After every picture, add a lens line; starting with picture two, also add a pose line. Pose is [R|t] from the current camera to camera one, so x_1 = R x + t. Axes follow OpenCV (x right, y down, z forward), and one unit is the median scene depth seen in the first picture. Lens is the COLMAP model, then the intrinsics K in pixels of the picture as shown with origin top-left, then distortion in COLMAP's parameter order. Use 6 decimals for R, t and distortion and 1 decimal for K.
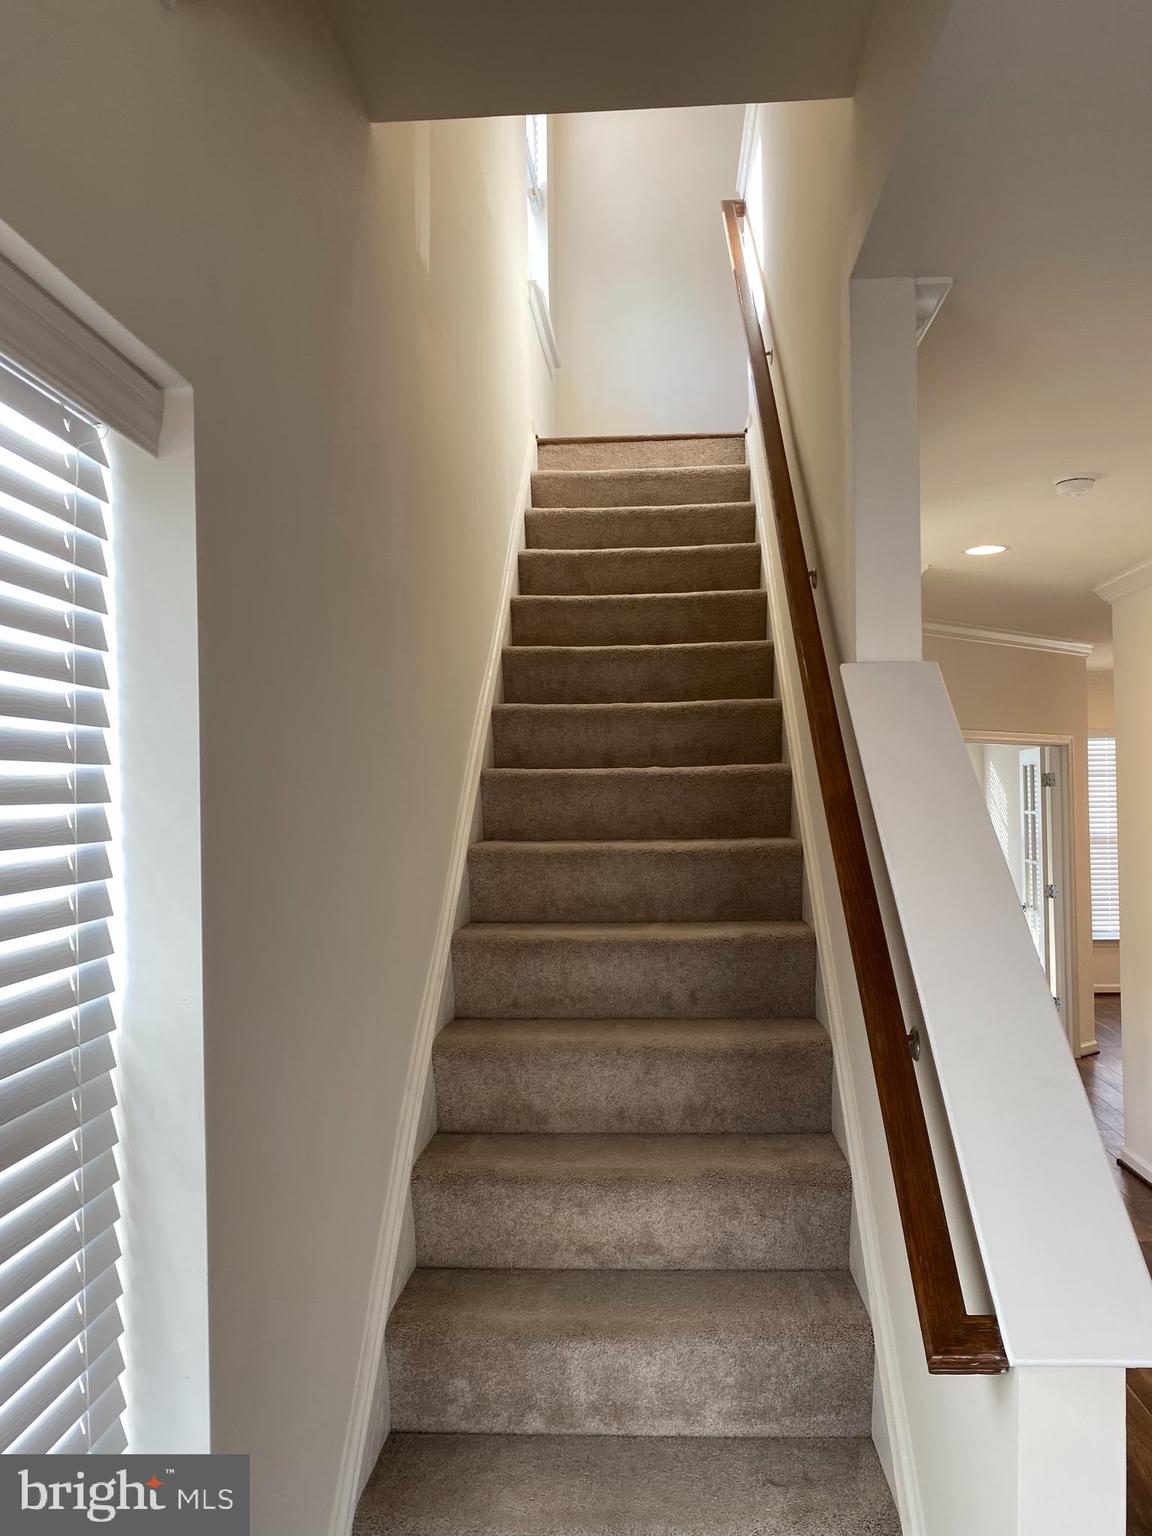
lens RADIAL K [[1142.6, 0, 576.0], [0, 1142.6, 768.0], [0, 0, 1]] dist [0.125425, -0.302068]
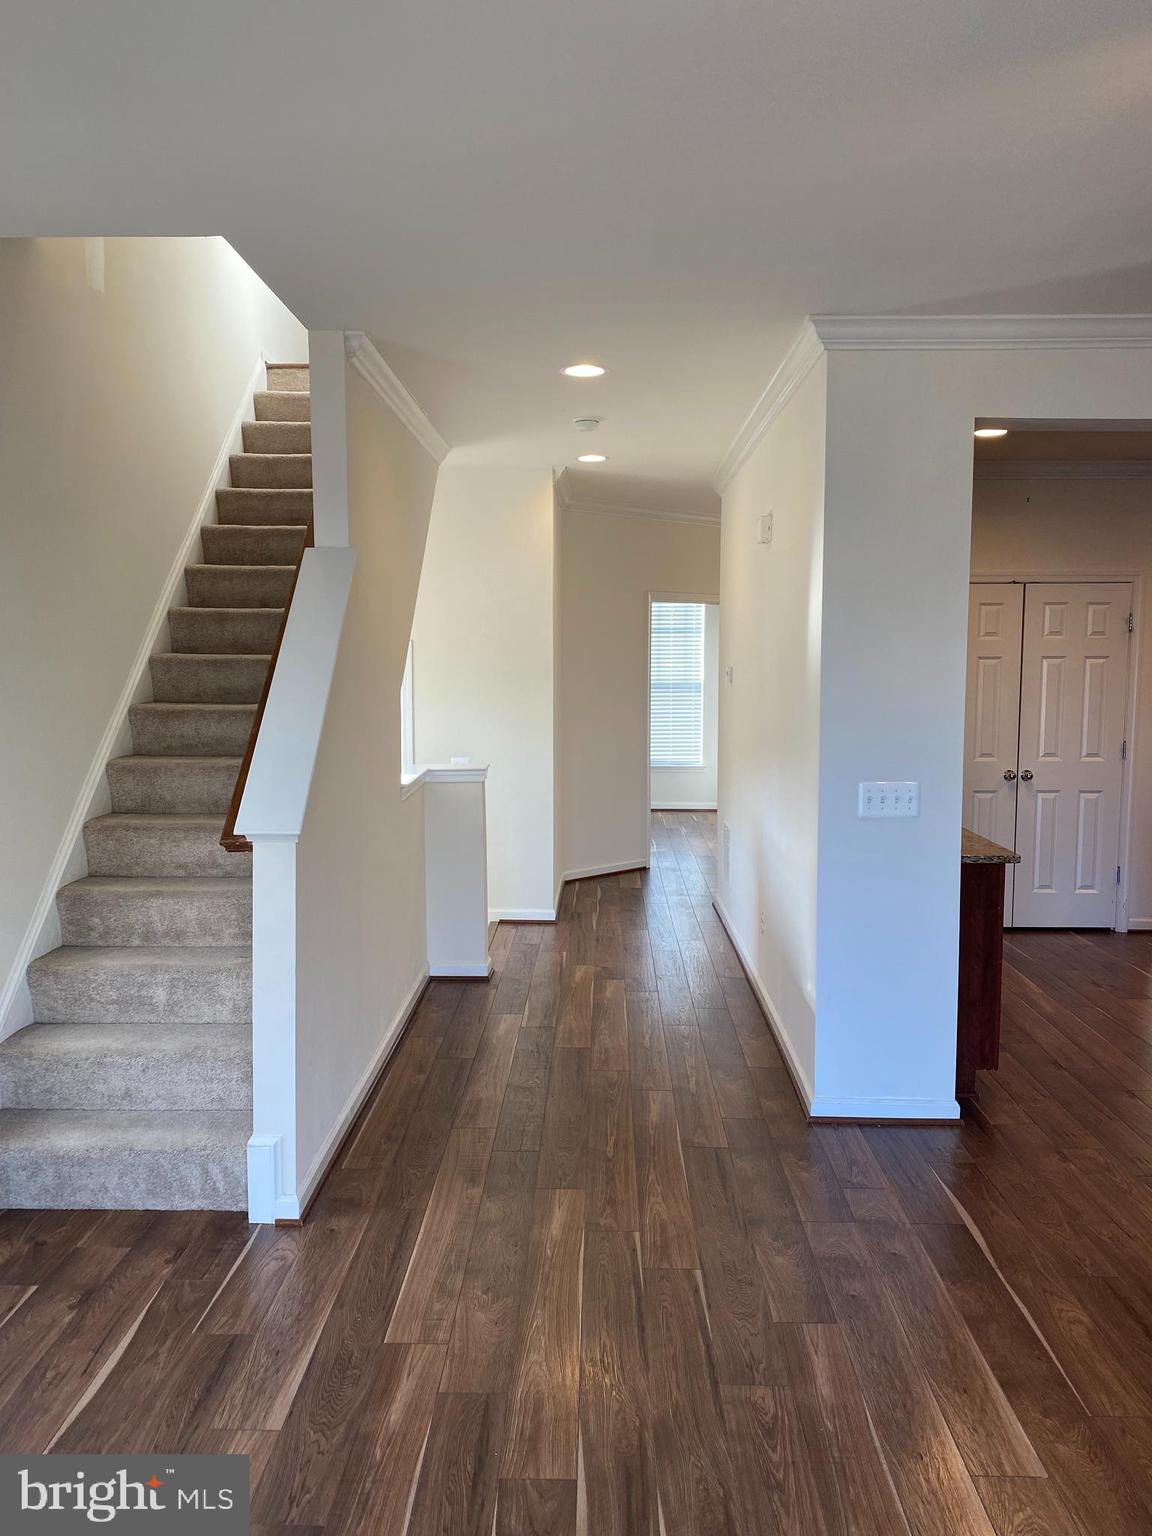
lens RADIAL K [[1155.4, 0, 576.0], [0, 1155.4, 768.0], [0, 0, 1]] dist [0.000758, -0.008937]
pose [[0.998876, 0.009171, 0.046494, 0.465963], [-0.014801, 0.992390, 0.122244, 0.020383], [-0.045020, -0.122795, 0.991410, -0.710218]]
